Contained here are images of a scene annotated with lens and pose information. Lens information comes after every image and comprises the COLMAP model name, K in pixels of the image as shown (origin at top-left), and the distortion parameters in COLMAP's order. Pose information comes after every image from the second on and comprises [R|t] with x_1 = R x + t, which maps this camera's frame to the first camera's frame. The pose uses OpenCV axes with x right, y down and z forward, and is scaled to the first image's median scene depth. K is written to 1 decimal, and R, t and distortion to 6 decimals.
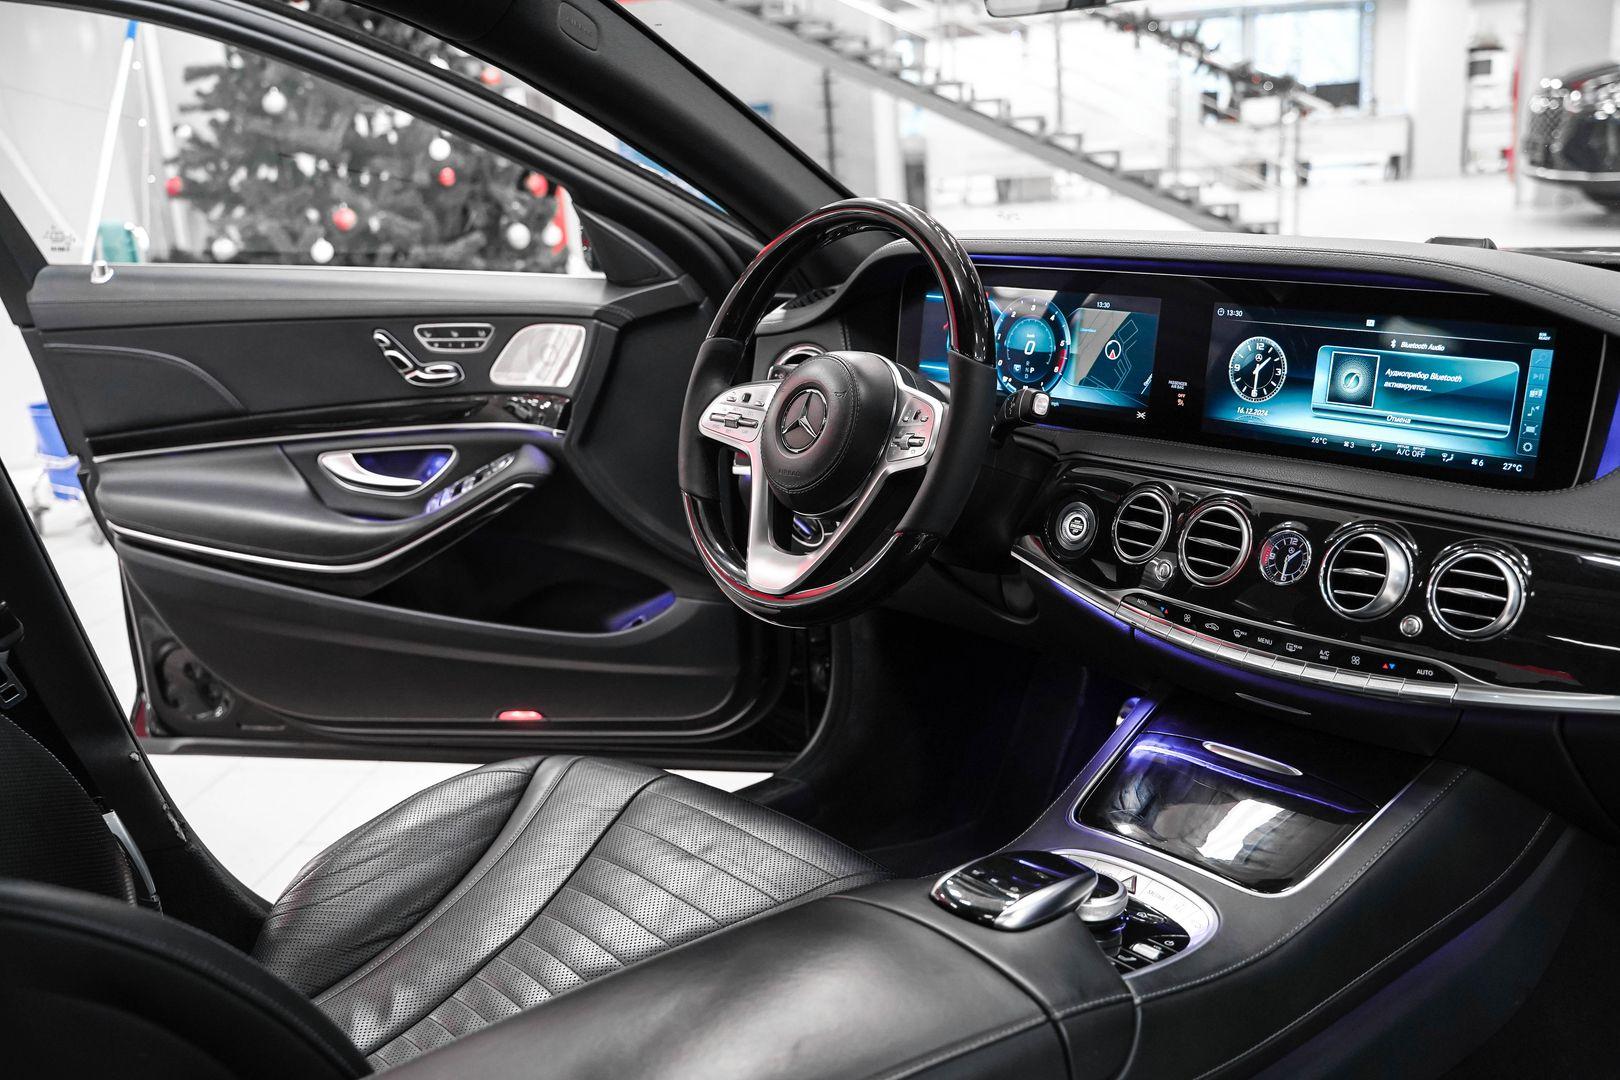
lens RADIAL K [[1561.0, 0, 802.0], [0, 1561.0, 546.0], [0, 0, 1]] dist [-0.078660, 0.124490]
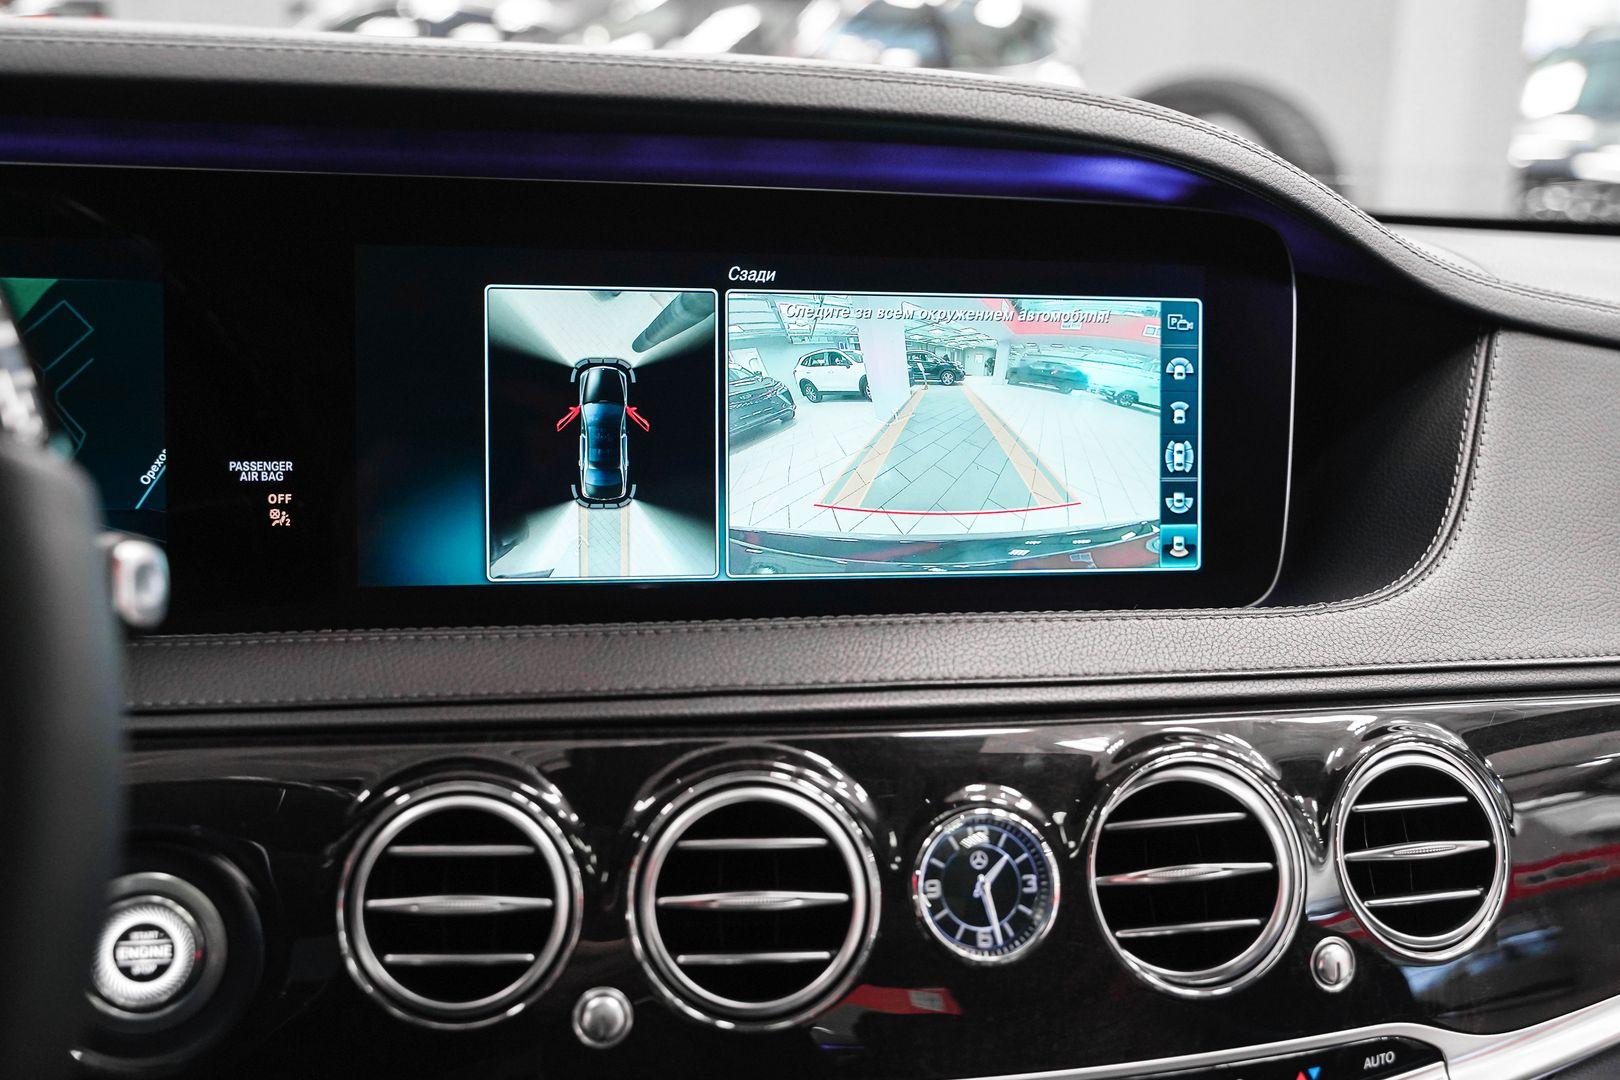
lens RADIAL K [[1563.9, 0, 755.1], [0, 1563.9, 537.8], [0, 0, 1]] dist [-0.004517, -0.008252]
pose [[0.491250, -0.127208, 0.861679, -0.019885], [0.175984, 0.983371, 0.044844, -0.083607], [-0.853055, 0.129612, 0.505468, 0.711143]]
